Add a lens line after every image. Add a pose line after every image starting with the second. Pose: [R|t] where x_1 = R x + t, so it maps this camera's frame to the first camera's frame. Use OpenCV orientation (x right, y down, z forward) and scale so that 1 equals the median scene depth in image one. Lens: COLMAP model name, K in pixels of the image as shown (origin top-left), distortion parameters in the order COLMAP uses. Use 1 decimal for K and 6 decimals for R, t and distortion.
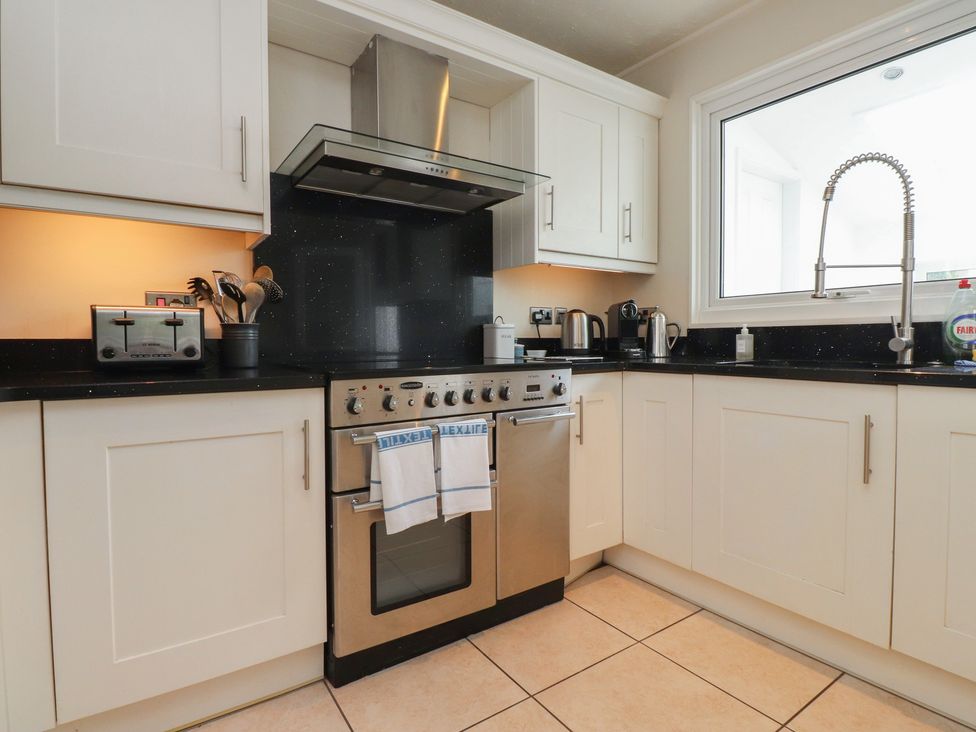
lens RADIAL K [[517.9, 0, 484.1], [0, 517.9, 357.6], [0, 0, 1]] dist [0.002413, -0.013599]
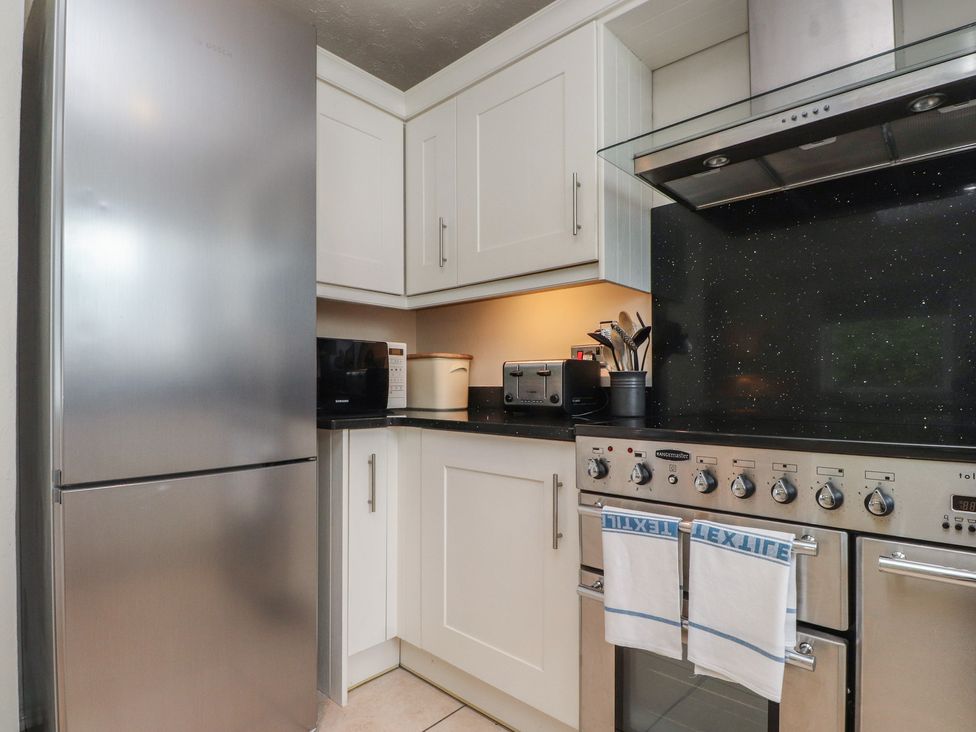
lens RADIAL K [[522.5, 0, 480.4], [0, 522.5, 384.2], [0, 0, 1]] dist [-0.004094, -0.001713]
pose [[0.218960, 0.000218, -0.975734, 0.459990], [-0.030745, 0.999505, -0.006676, -0.027543], [0.975249, 0.031461, 0.218859, 0.541322]]
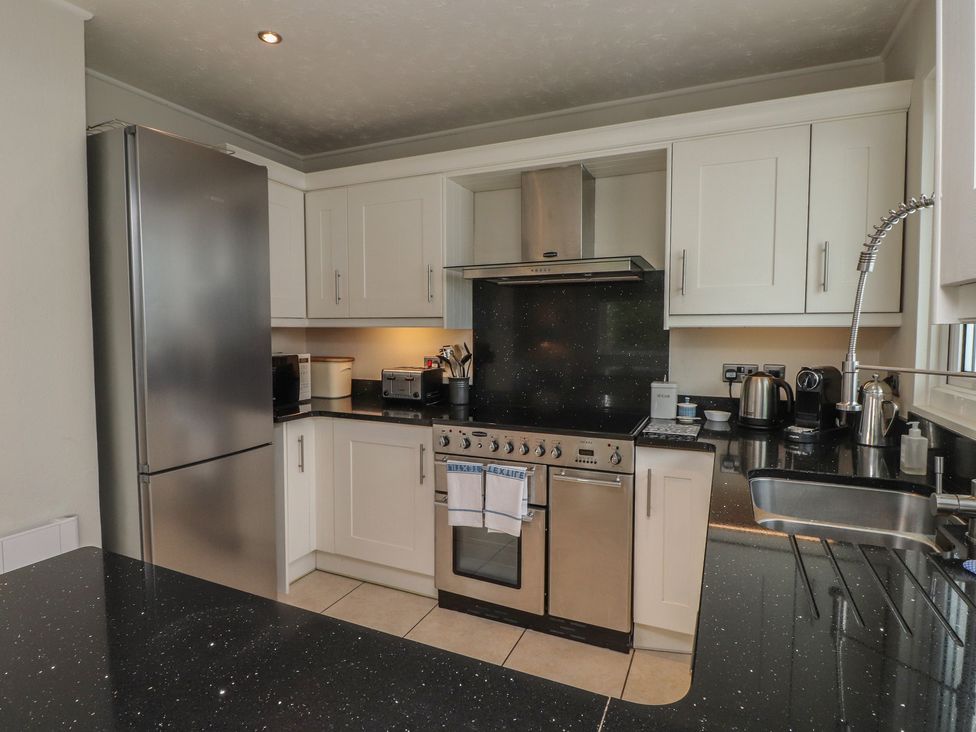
lens RADIAL K [[517.9, 0, 484.1], [0, 517.9, 357.6], [0, 0, 1]] dist [0.002413, -0.013599]
pose [[0.518975, 0.051768, -0.853220, 1.033689], [-0.032407, 0.998638, 0.040880, -0.208269], [0.854175, 0.006434, 0.519946, 0.221870]]
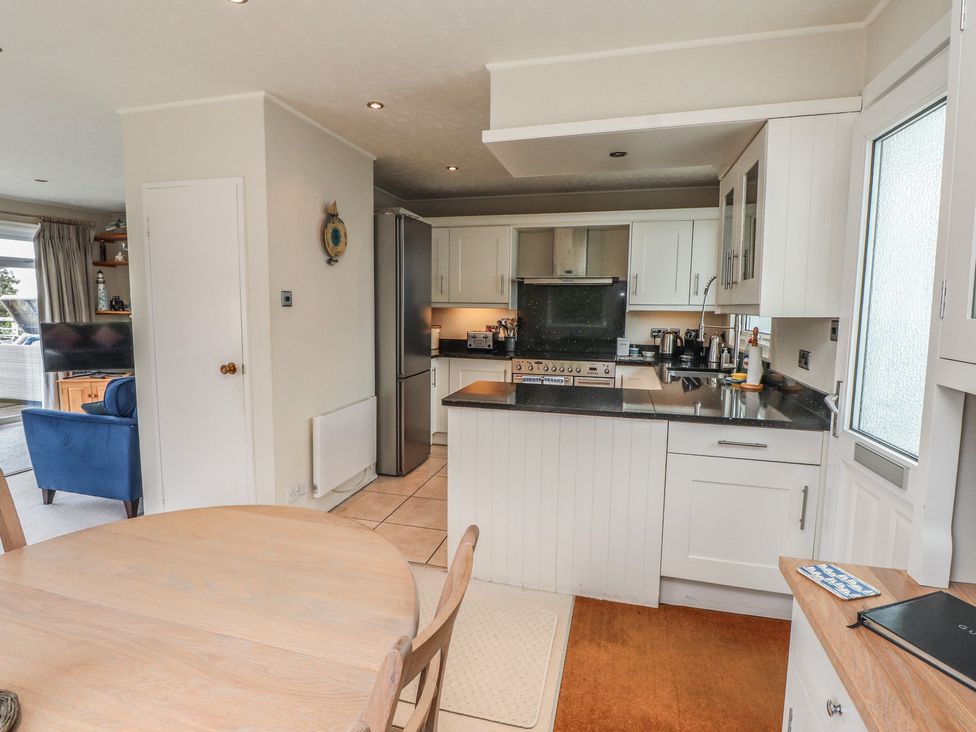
lens RADIAL K [[517.9, 0, 484.1], [0, 517.9, 357.6], [0, 0, 1]] dist [0.002413, -0.013599]
pose [[0.649886, 0.091662, -0.754484, 1.757709], [-0.040775, 0.995476, 0.085818, -0.202196], [0.758937, -0.025008, 0.650684, -1.086846]]
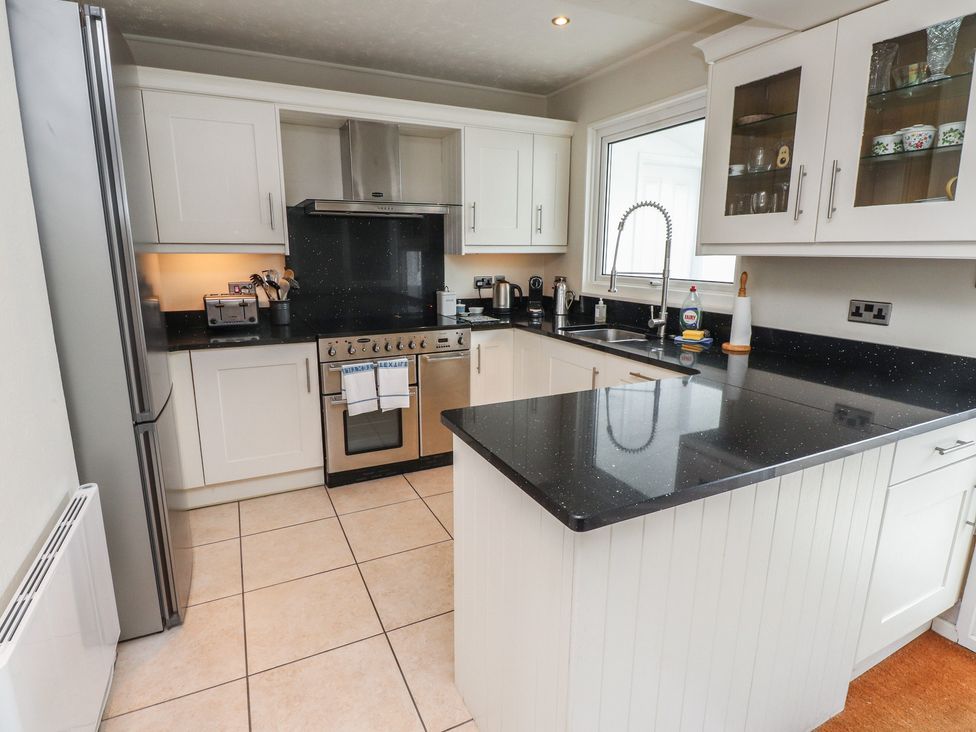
lens RADIAL K [[517.9, 0, 484.1], [0, 517.9, 357.6], [0, 0, 1]] dist [0.002413, -0.013599]
pose [[0.989943, 0.037736, -0.136337, 0.503917], [-0.013553, 0.984631, 0.174121, -0.199584], [0.140813, -0.170522, 0.975241, -0.709883]]
